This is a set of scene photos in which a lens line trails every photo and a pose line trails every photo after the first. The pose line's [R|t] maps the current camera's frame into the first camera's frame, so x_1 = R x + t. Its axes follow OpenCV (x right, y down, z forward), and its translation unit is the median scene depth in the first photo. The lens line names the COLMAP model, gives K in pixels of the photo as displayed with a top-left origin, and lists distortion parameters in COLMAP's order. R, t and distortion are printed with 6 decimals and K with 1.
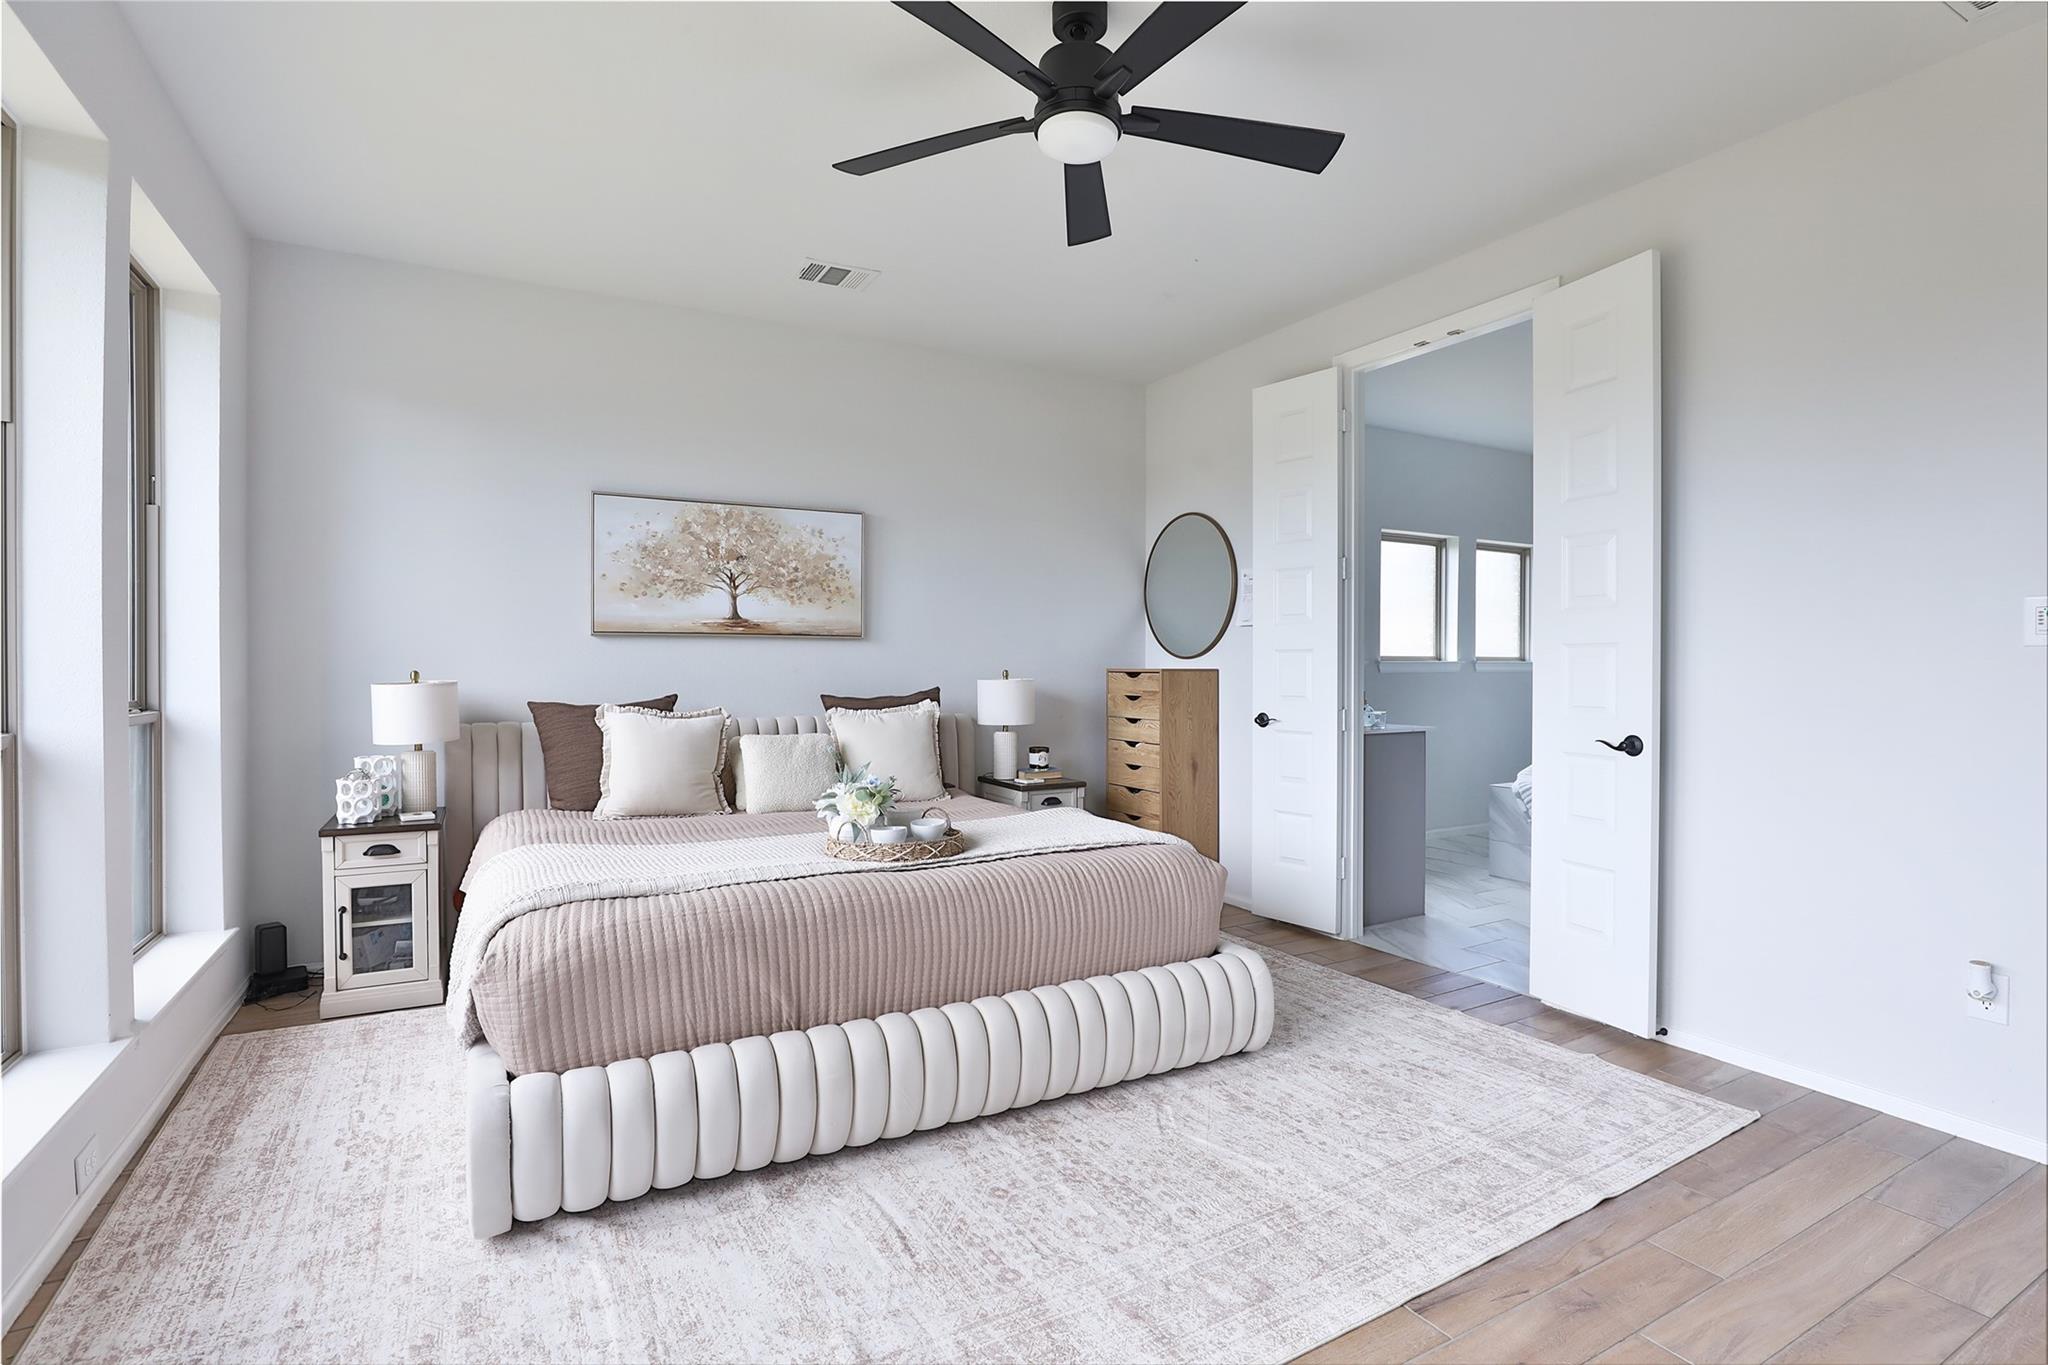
lens RADIAL K [[983.8, 0, 1026.3], [0, 983.8, 674.1], [0, 0, 1]] dist [-0.046792, 0.013789]
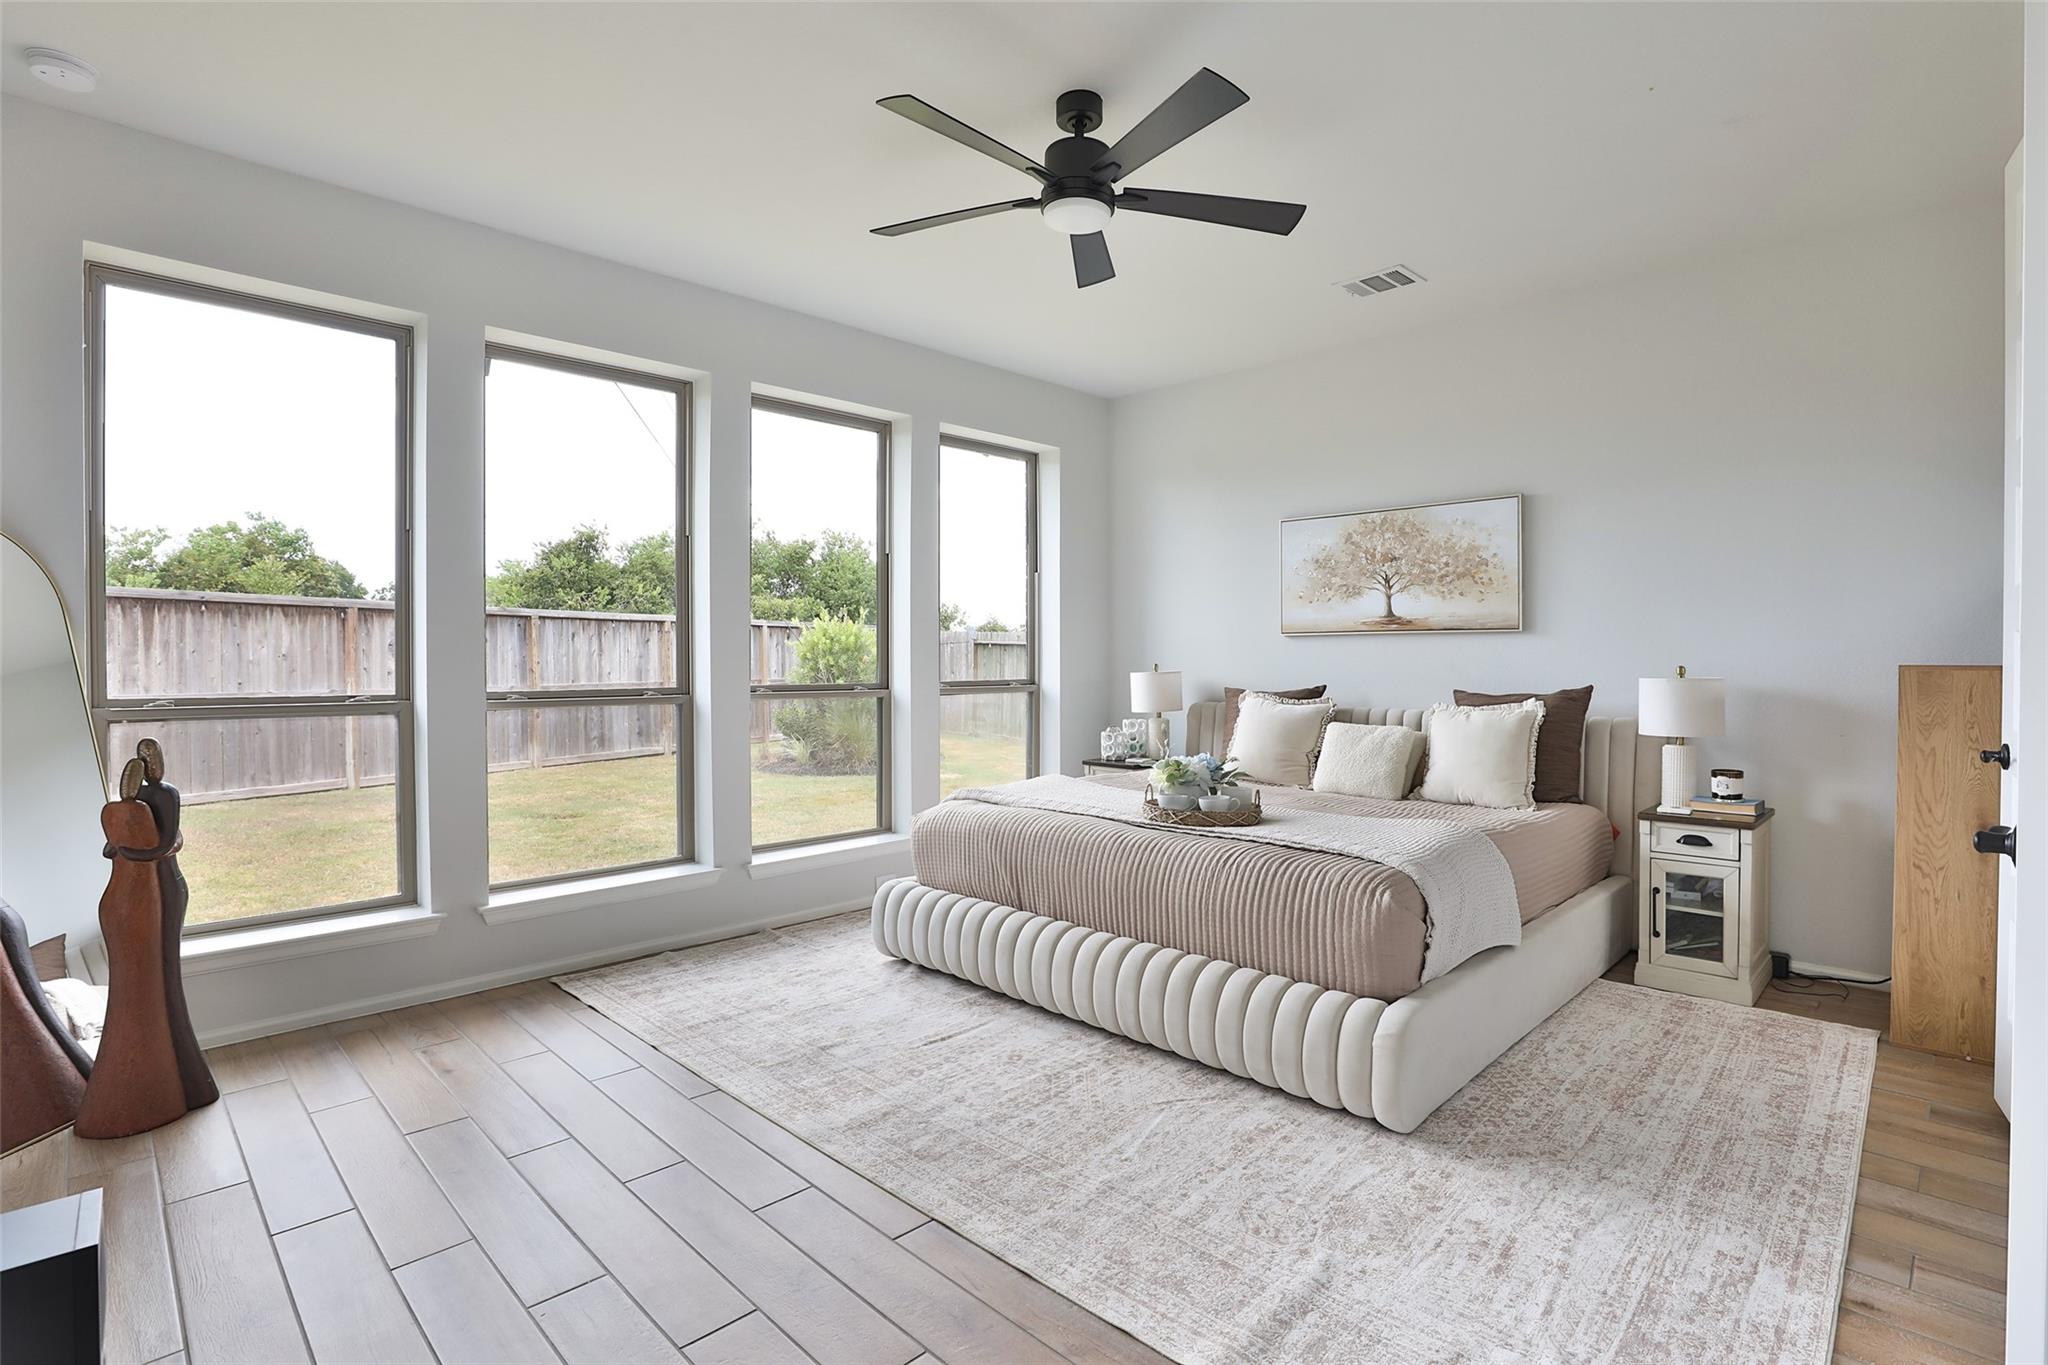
lens RADIAL K [[983.8, 0, 1026.3], [0, 983.8, 674.1], [0, 0, 1]] dist [-0.046792, 0.013789]
pose [[0.274893, 0.013060, -0.961386, 0.635996], [-0.008251, 0.999903, 0.011224, -0.002374], [0.961439, 0.004847, 0.274974, 0.327871]]
